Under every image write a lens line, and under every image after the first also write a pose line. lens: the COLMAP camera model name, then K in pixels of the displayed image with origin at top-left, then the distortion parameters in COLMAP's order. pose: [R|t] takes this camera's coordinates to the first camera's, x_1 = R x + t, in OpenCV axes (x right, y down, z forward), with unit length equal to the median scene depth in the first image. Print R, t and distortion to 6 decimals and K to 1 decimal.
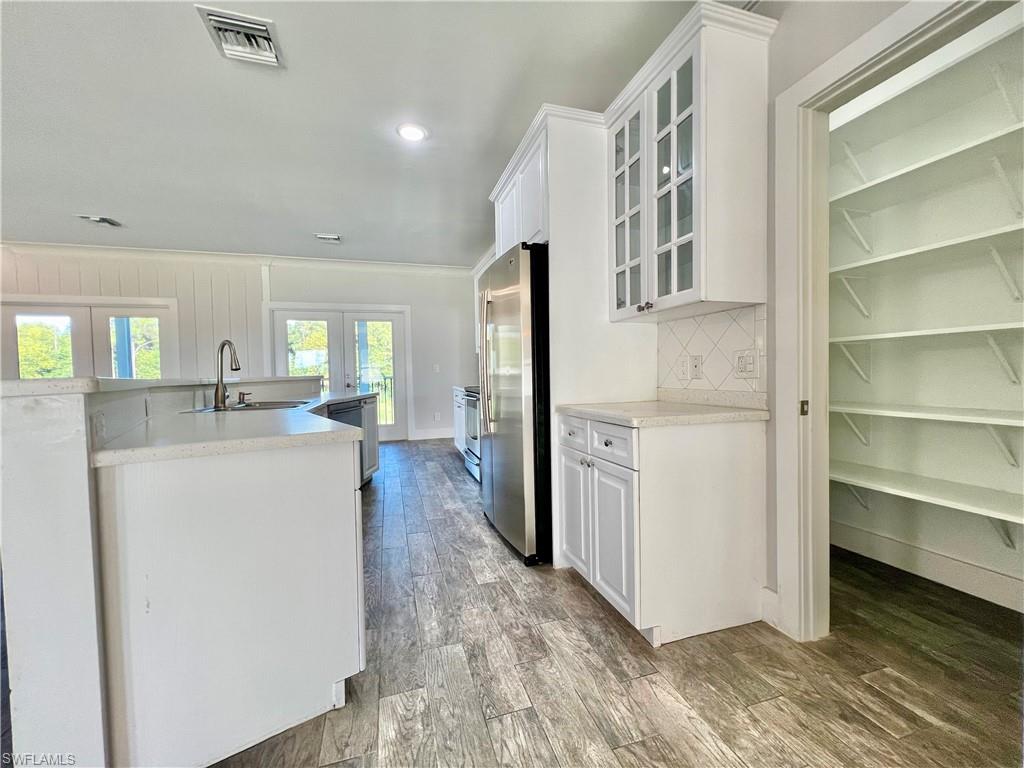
lens RADIAL K [[411.9, 0, 511.3], [0, 411.9, 384.8], [0, 0, 1]] dist [-0.001281, 0.000418]
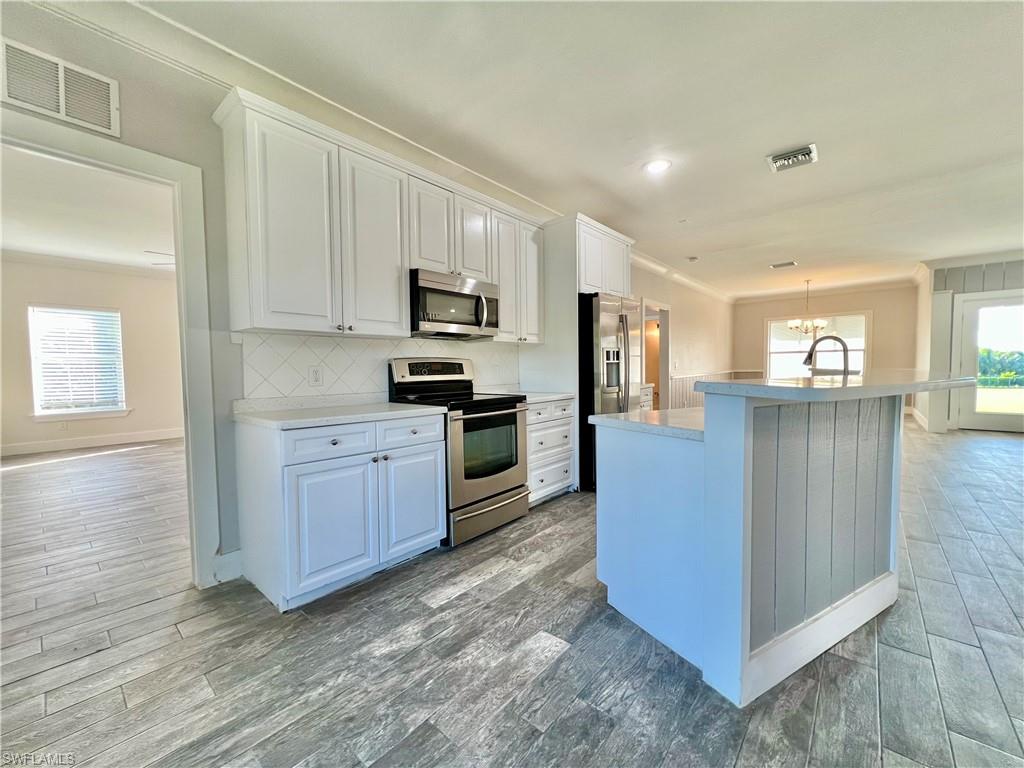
lens RADIAL K [[411.9, 0, 511.3], [0, 411.9, 384.8], [0, 0, 1]] dist [-0.001281, 0.000418]
pose [[-0.535060, -0.013688, 0.844703, -1.245821], [0.050118, 0.997593, 0.047912, -0.083268], [-0.843326, 0.067971, -0.533087, 2.471888]]
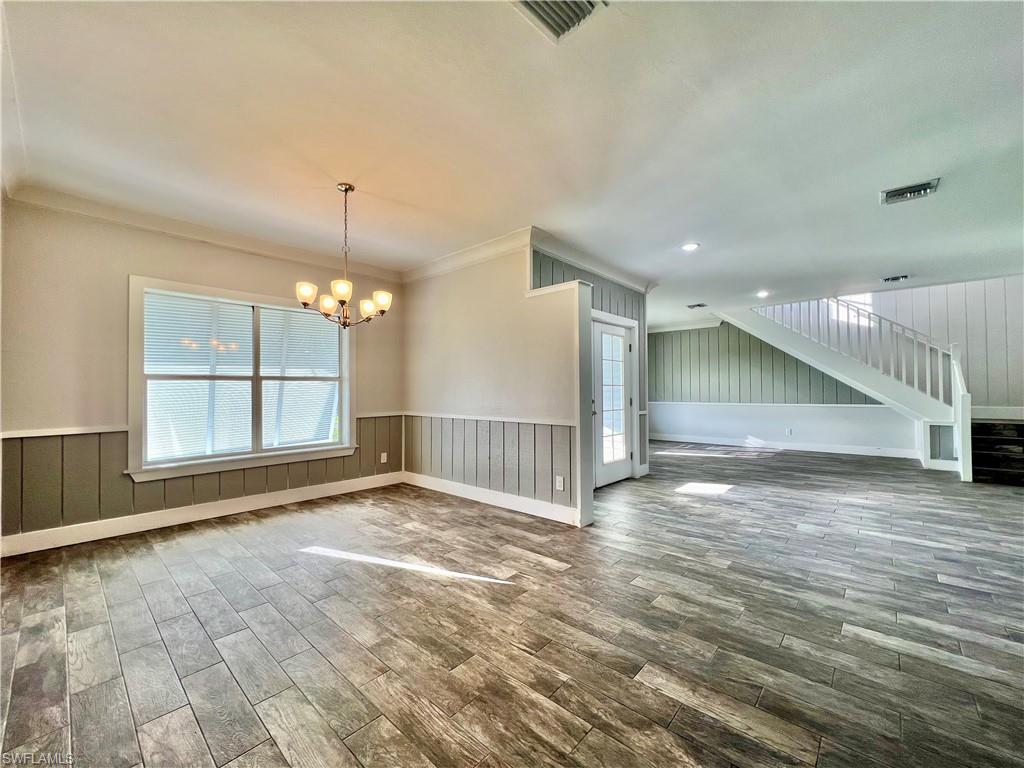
lens RADIAL K [[411.9, 0, 511.3], [0, 411.9, 384.8], [0, 0, 1]] dist [-0.001281, 0.000418]
pose [[-0.859089, 0.017756, -0.511518, 0.628826], [0.009614, 0.999782, 0.018558, -0.058632], [0.511736, 0.011025, -0.859072, -0.208354]]
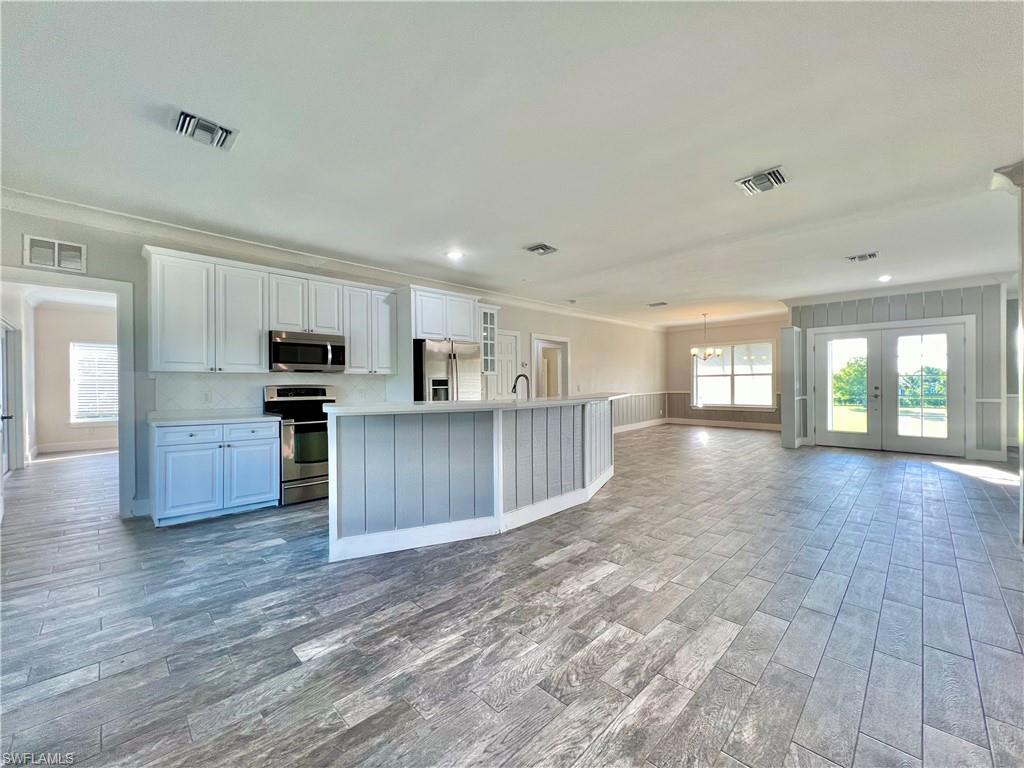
lens RADIAL K [[411.5, 0, 510.8], [0, 411.5, 385.6], [0, 0, 1]] dist [-0.001367, 0.000270]
pose [[-0.471022, 0.018188, 0.881934, -2.266995], [0.045006, 0.998981, 0.003435, -0.077115], [-0.880973, 0.041311, -0.471360, 1.989660]]
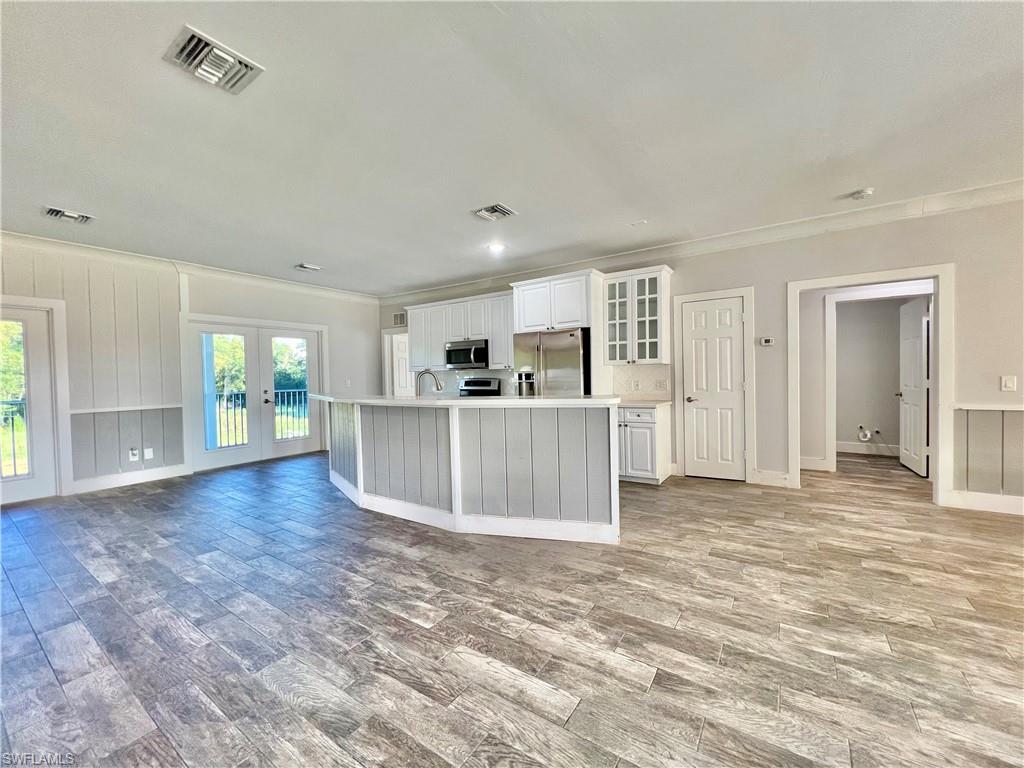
lens RADIAL K [[411.9, 0, 511.3], [0, 411.9, 384.8], [0, 0, 1]] dist [-0.001281, 0.000418]
pose [[0.780760, -0.009996, 0.624751, -1.537898], [0.024183, 0.999606, -0.014228, -0.028358], [-0.624363, 0.026217, 0.780694, -0.418458]]
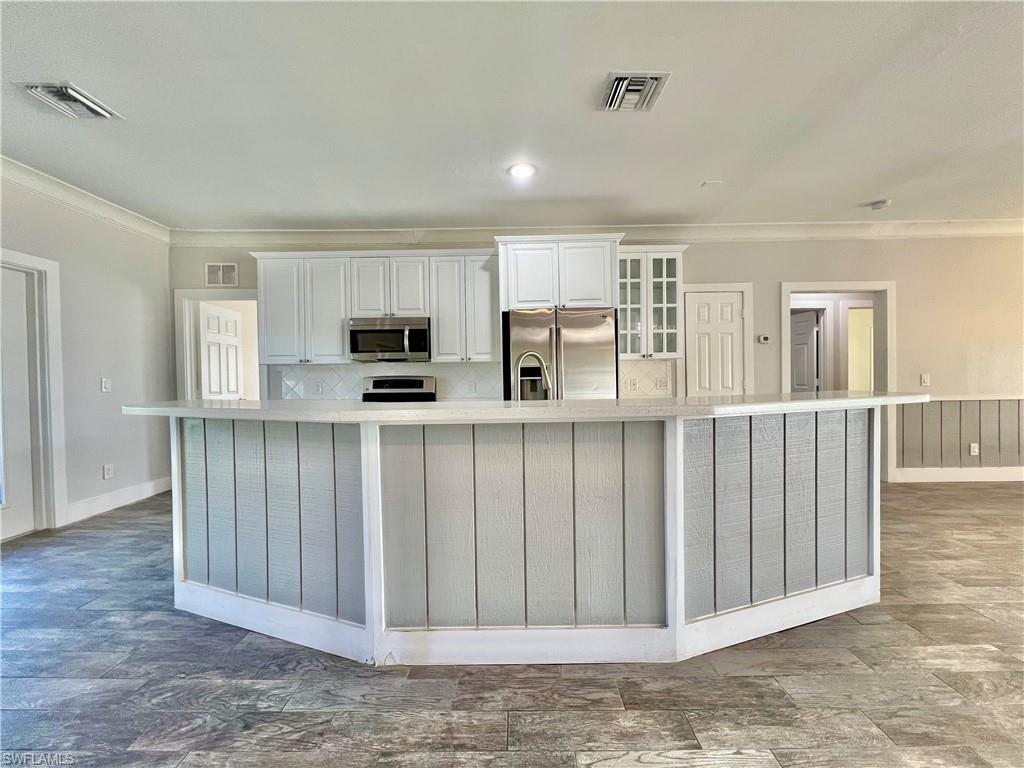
lens RADIAL K [[411.9, 0, 511.3], [0, 411.9, 384.8], [0, 0, 1]] dist [-0.001281, 0.000418]
pose [[0.300032, 0.000408, 0.953929, -1.588501], [0.037972, 0.999202, -0.012370, -0.037170], [-0.953173, 0.039934, 0.299777, 0.882064]]
